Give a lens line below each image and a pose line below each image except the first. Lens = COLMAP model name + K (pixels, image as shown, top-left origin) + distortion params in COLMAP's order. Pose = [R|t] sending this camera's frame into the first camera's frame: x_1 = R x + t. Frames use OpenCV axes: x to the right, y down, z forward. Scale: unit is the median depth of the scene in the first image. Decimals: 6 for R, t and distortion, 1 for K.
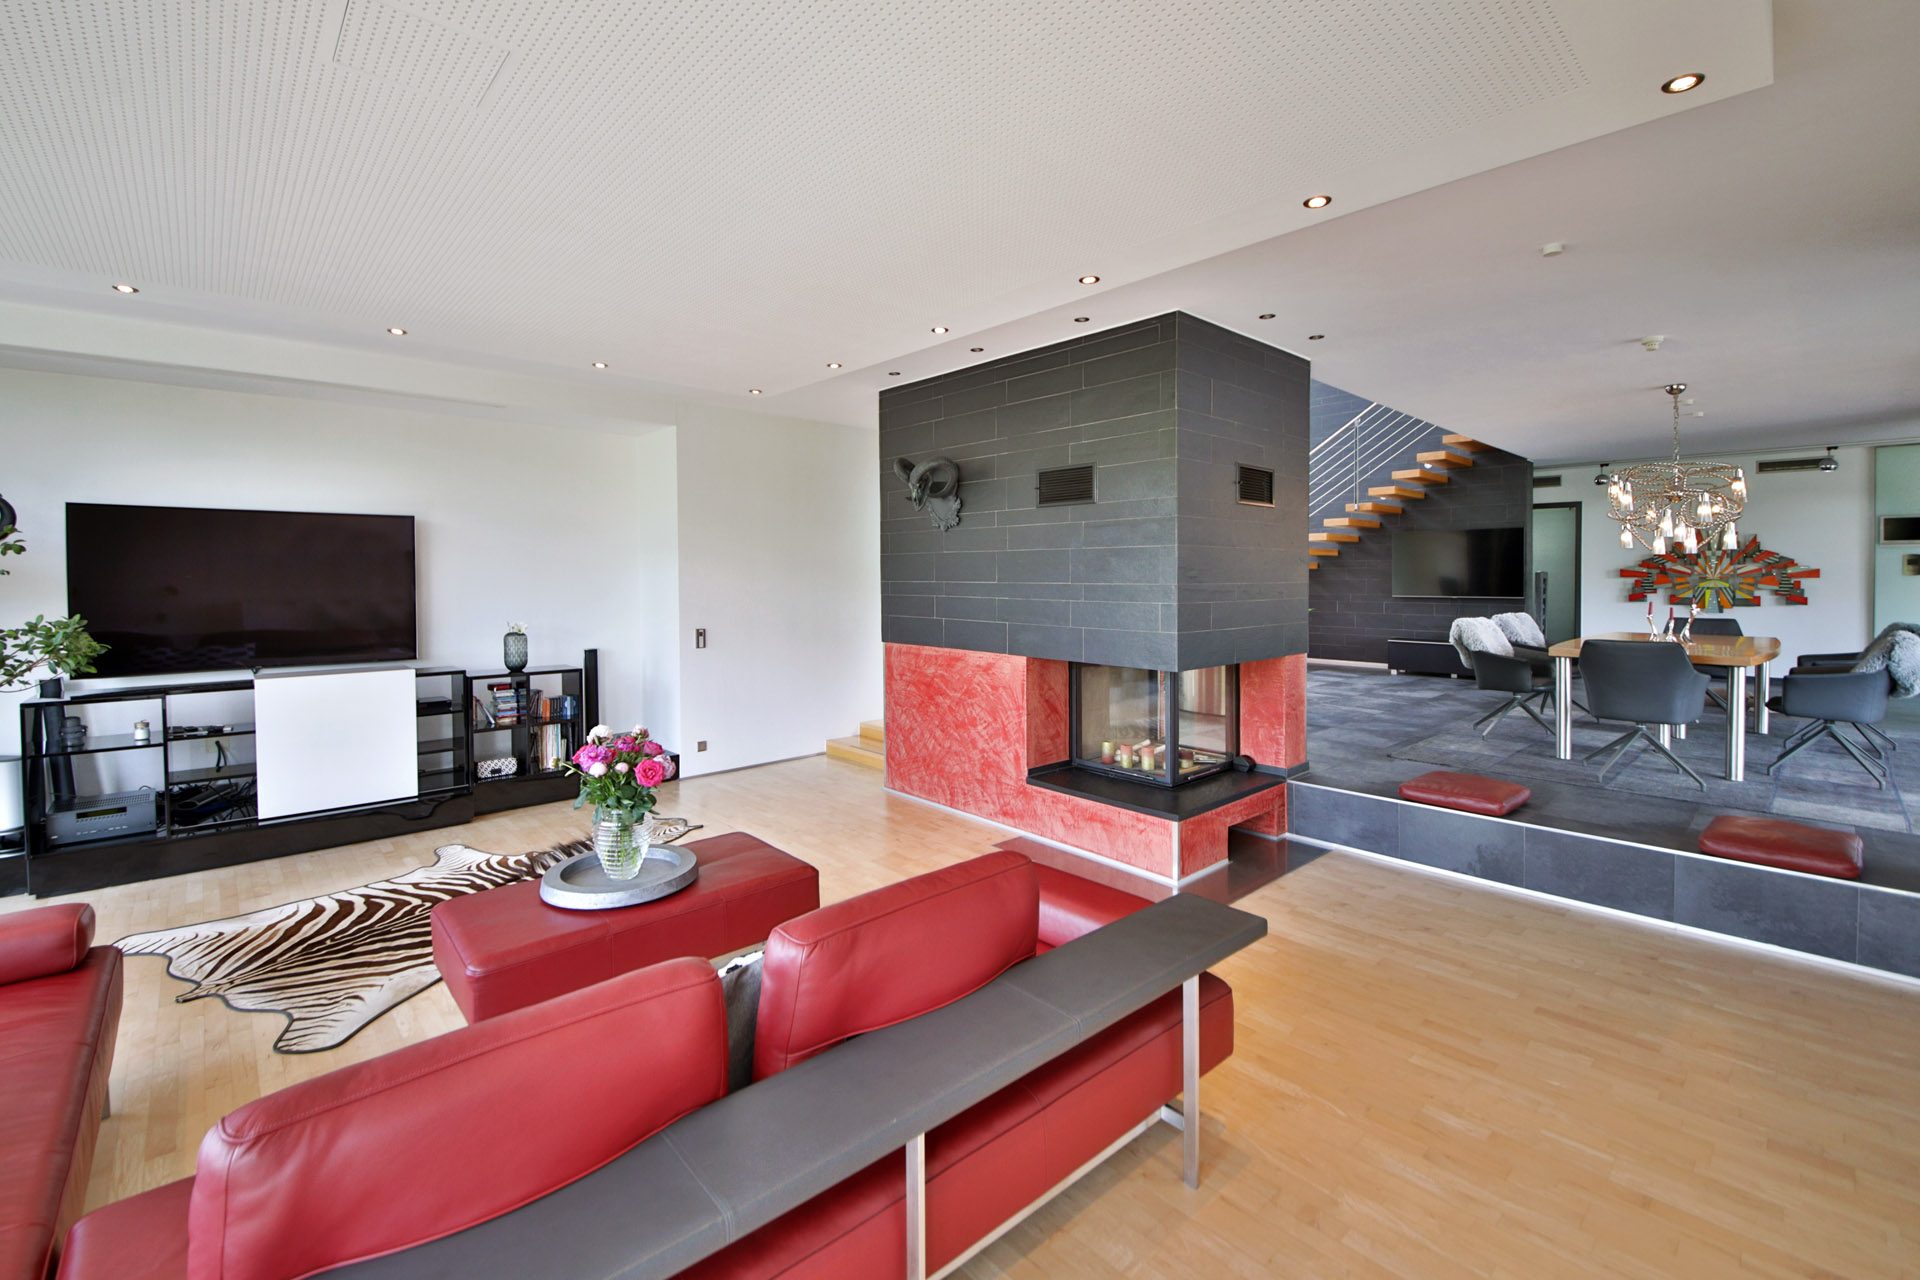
lens RADIAL K [[828.8, 0, 1039.6], [0, 828.8, 609.6], [0, 0, 1]] dist [-0.004181, -0.000411]
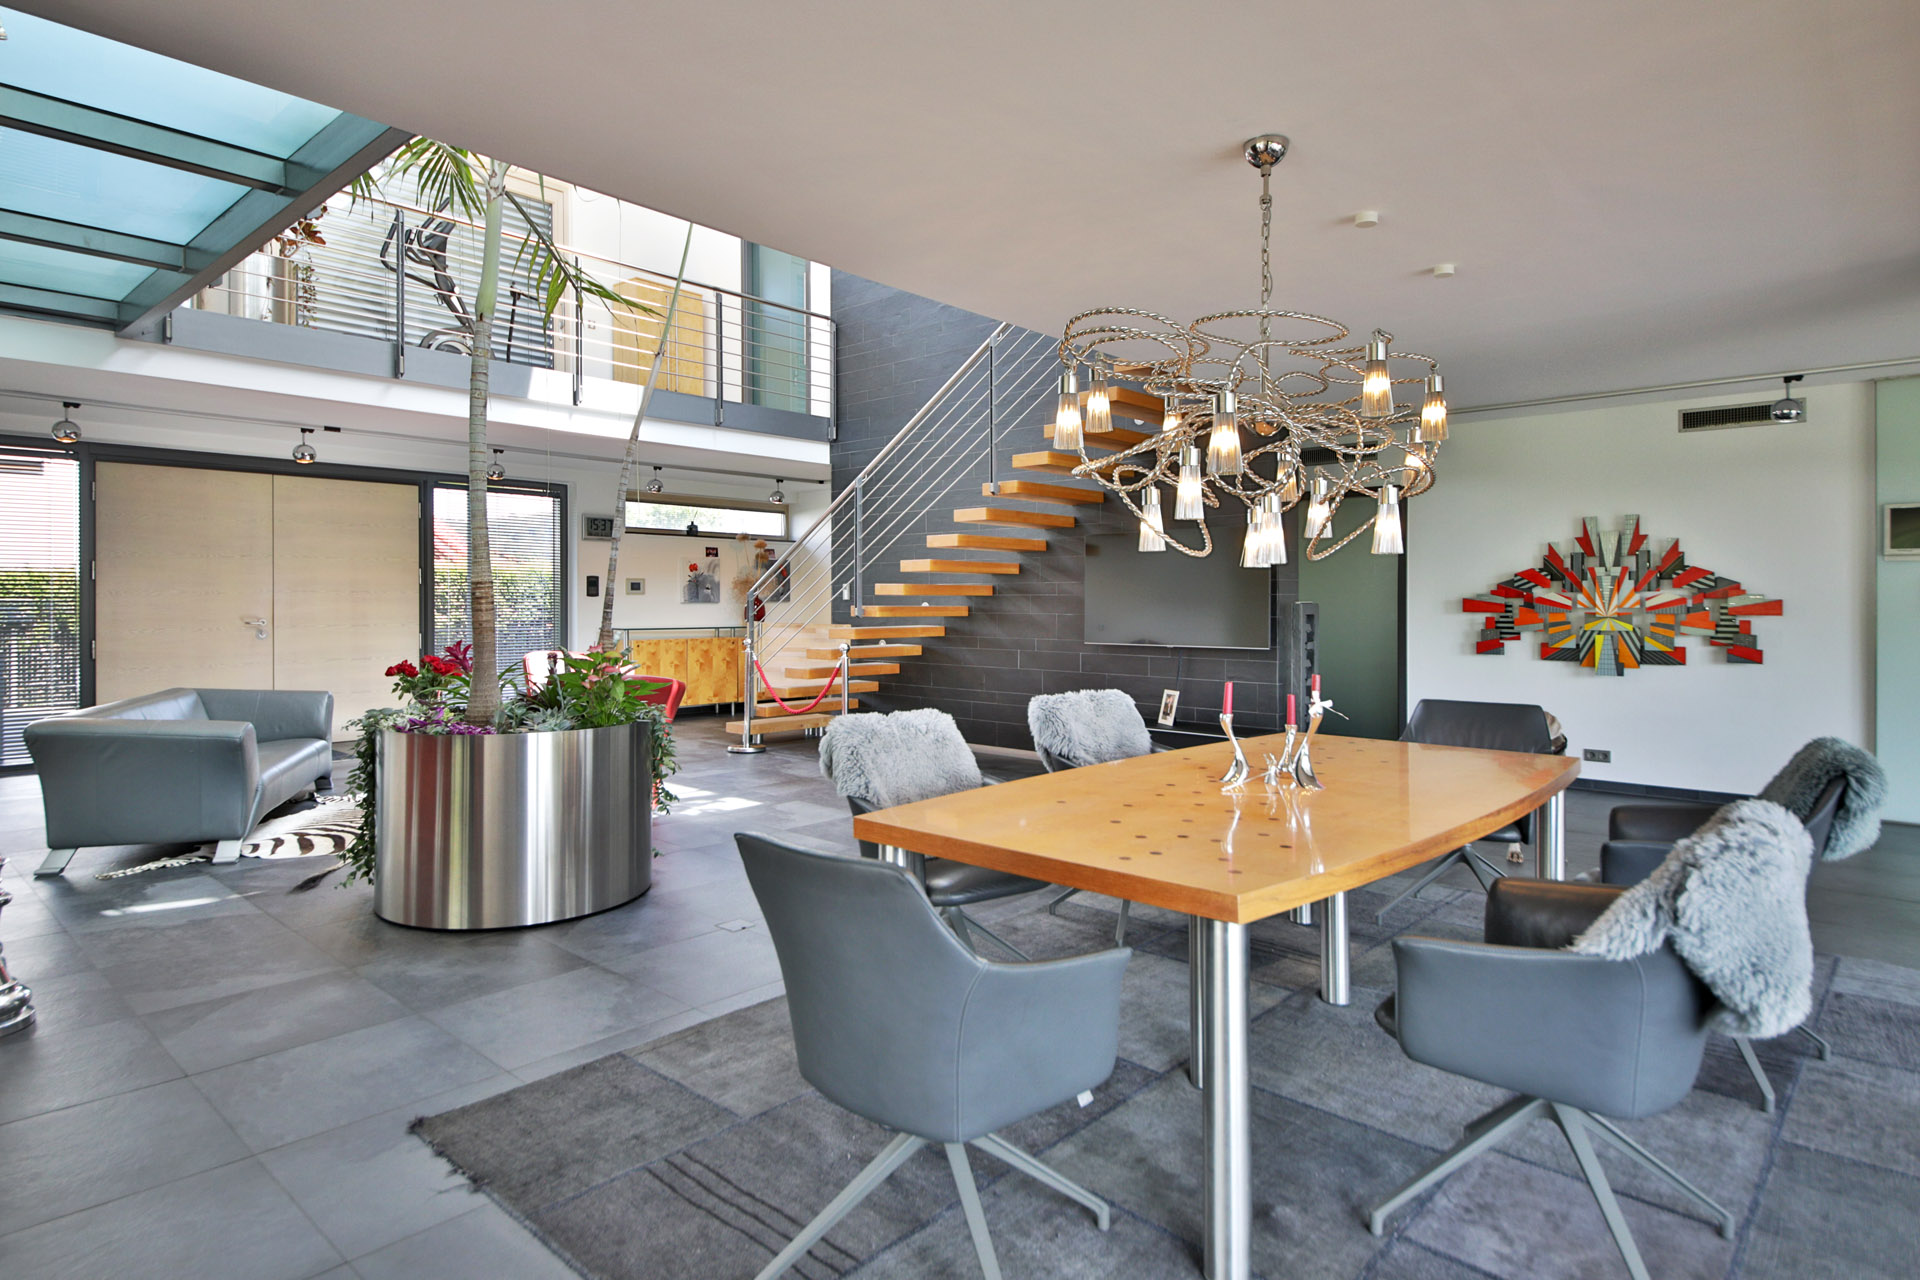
lens RADIAL K [[1064.6, 0, 955.2], [0, 1064.6, 620.9], [0, 0, 1]] dist [0.006918, 0.001052]
pose [[0.999392, 0.002384, 0.034790, 0.346267], [-0.001593, 0.999740, -0.022735, -0.016803], [-0.034835, 0.022666, 0.999136, 0.285067]]
